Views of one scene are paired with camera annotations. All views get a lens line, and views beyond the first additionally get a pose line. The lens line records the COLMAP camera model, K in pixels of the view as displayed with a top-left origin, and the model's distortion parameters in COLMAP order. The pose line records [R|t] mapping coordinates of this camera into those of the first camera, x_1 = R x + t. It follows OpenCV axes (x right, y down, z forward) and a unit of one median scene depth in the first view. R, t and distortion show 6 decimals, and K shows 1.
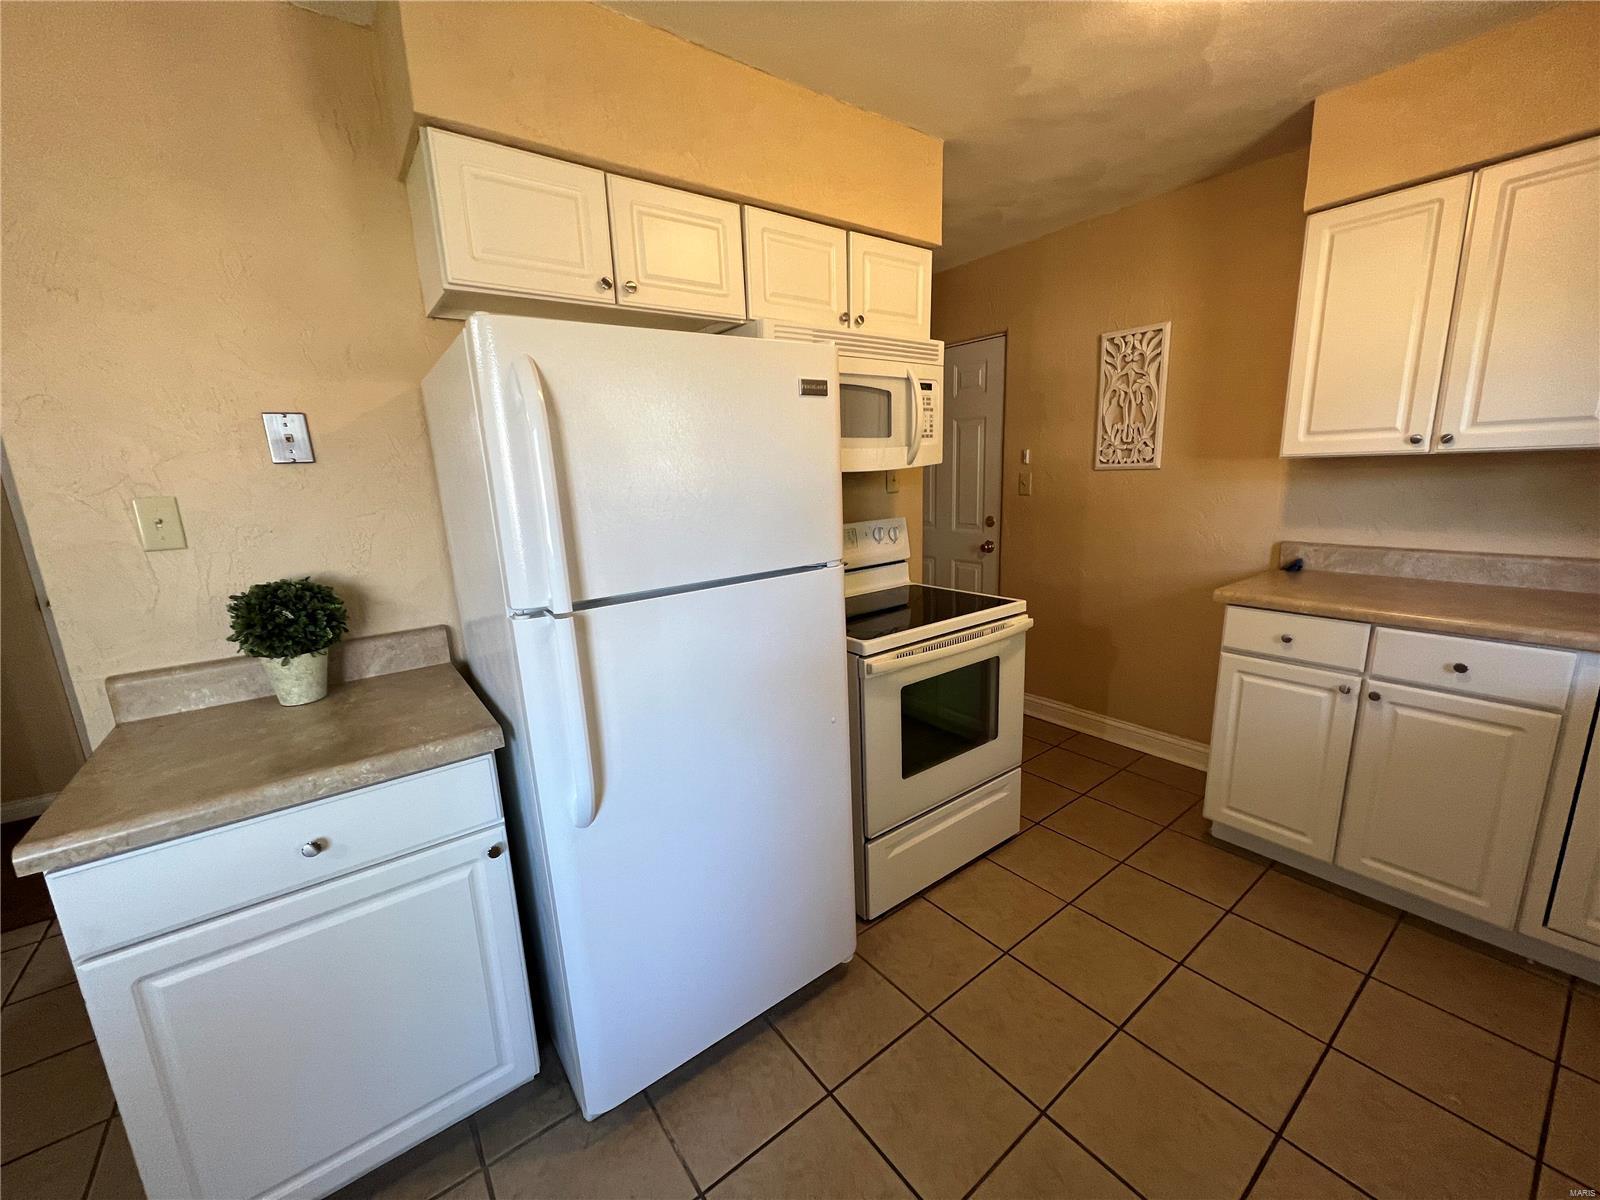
lens RADIAL K [[641.1, 0, 827.2], [0, 641.1, 601.7], [0, 0, 1]] dist [-0.001765, 0.000088]
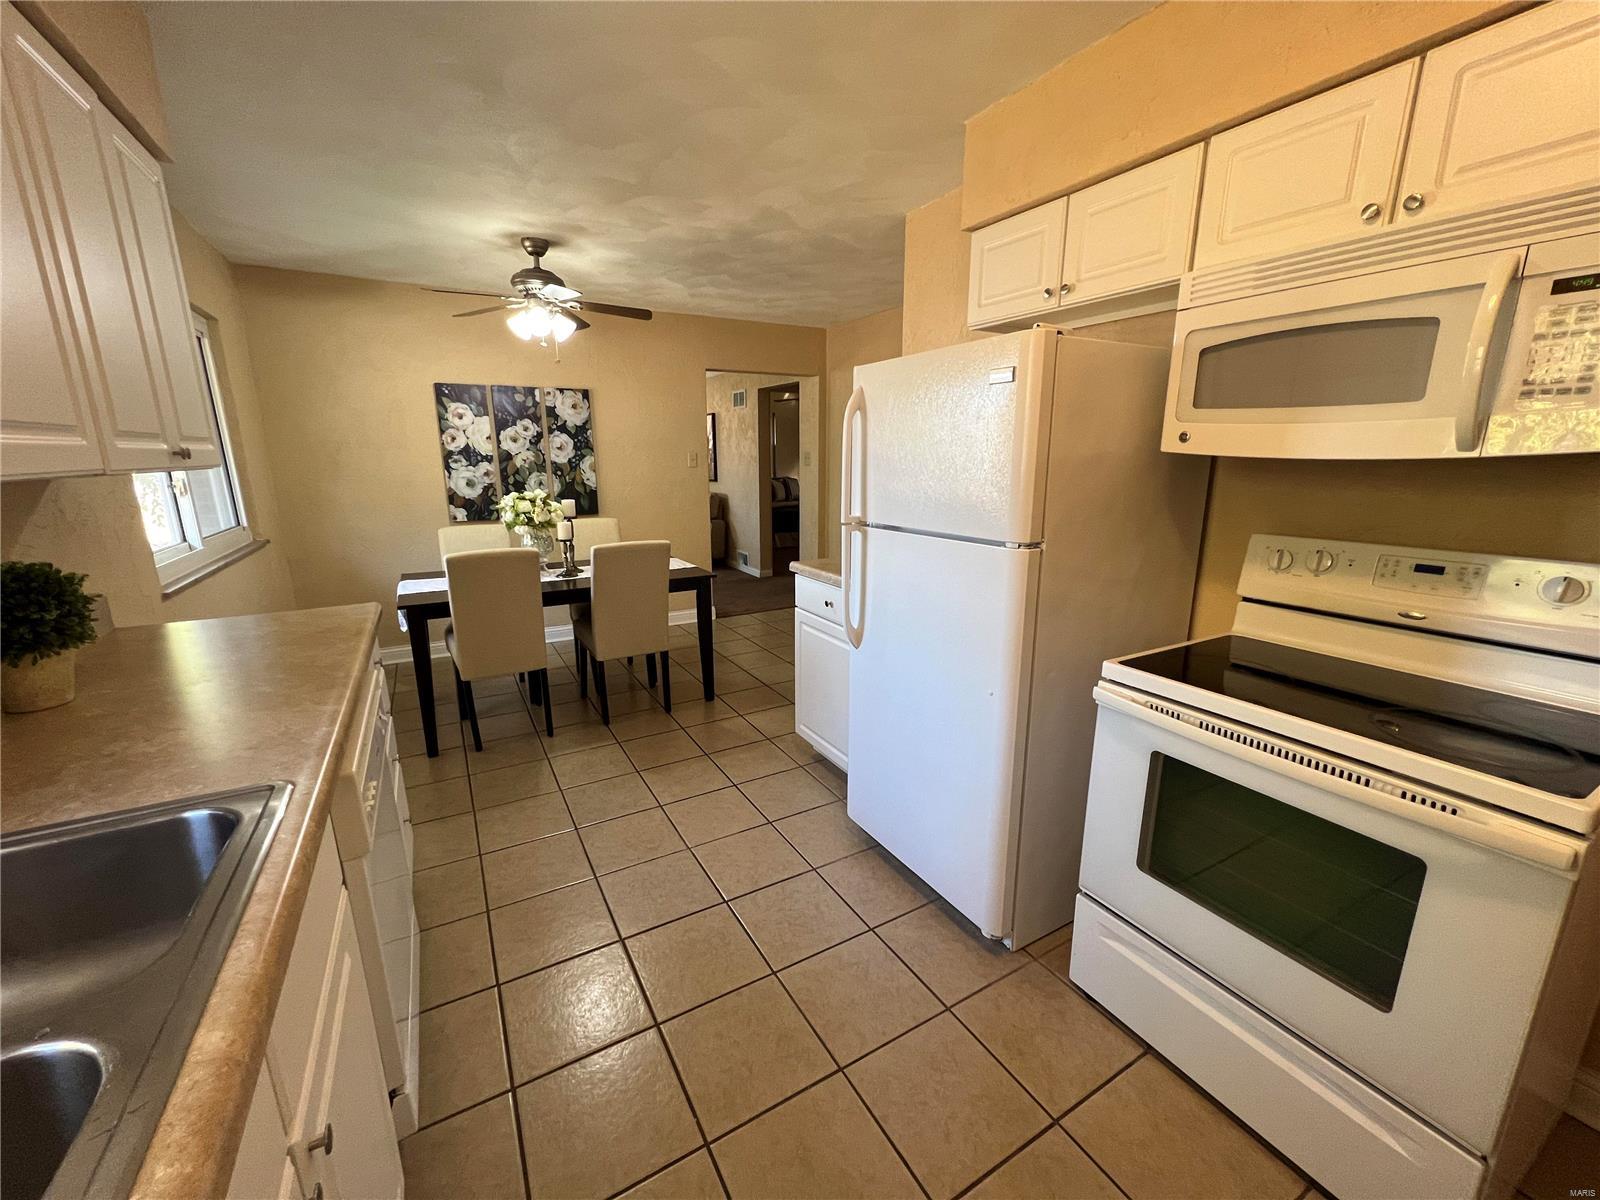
lens RADIAL K [[634.5, 0, 801.3], [0, 634.5, 603.4], [0, 0, 1]] dist [-0.002833, 0.000300]
pose [[-0.141244, 0.262883, -0.954433, 0.884441], [-0.200504, 0.936521, 0.287622, -0.165981], [0.969458, 0.231993, -0.079569, 0.660233]]
